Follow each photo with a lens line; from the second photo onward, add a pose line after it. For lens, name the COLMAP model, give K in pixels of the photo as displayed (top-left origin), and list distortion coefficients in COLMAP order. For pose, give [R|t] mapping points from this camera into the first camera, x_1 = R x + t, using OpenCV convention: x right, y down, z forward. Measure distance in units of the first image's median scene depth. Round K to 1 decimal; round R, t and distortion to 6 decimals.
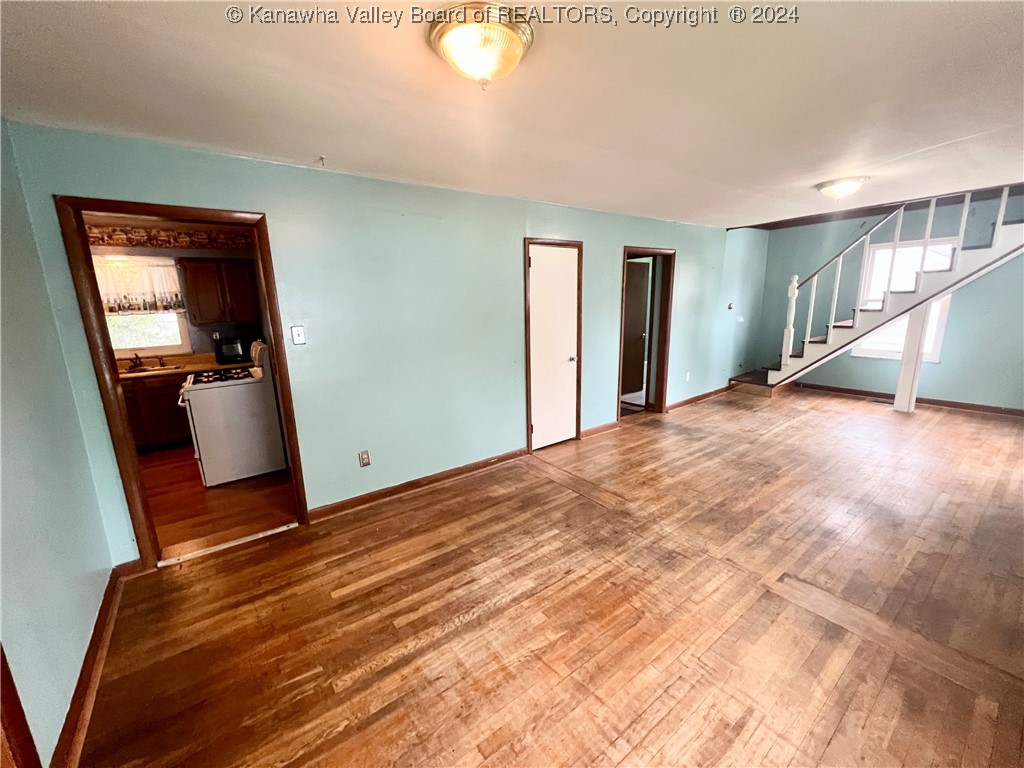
lens RADIAL K [[408.1, 0, 510.8], [0, 408.1, 384.0], [0, 0, 1]] dist [-0.003667, 0.000519]
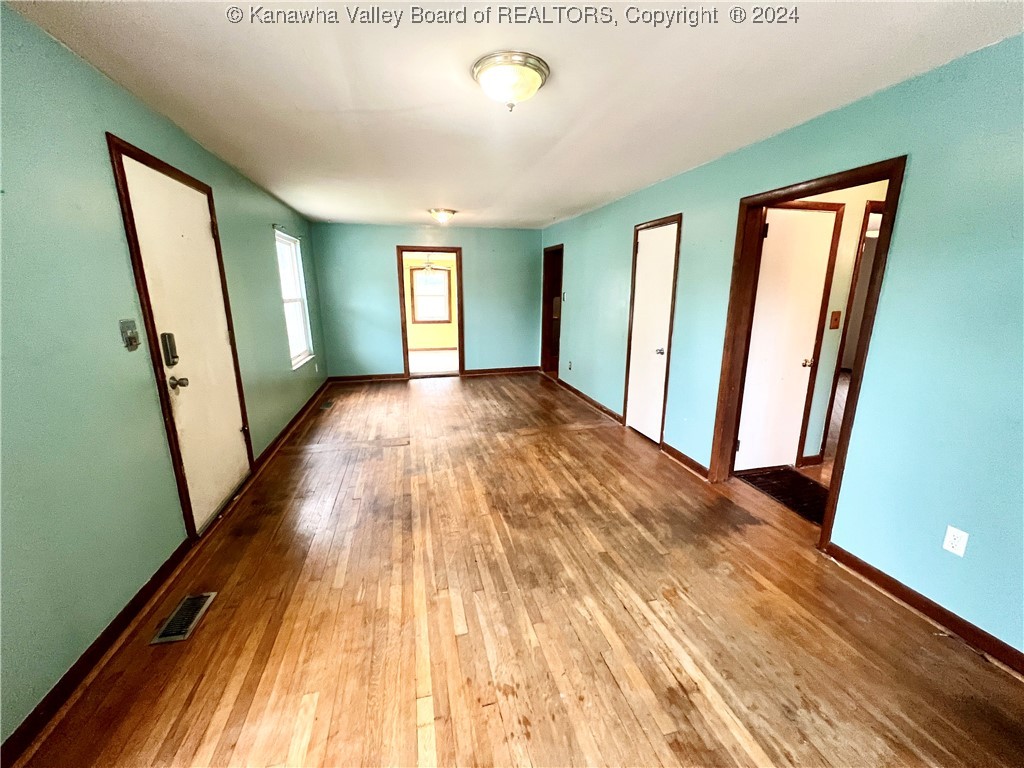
lens RADIAL K [[408.1, 0, 510.8], [0, 408.1, 383.8], [0, 0, 1]] dist [-0.003667, 0.000519]
pose [[-0.374521, 0.238747, -0.895954, 1.283515], [-0.185996, 0.927297, 0.324848, -0.264974], [0.908372, 0.288307, -0.302886, 1.180990]]
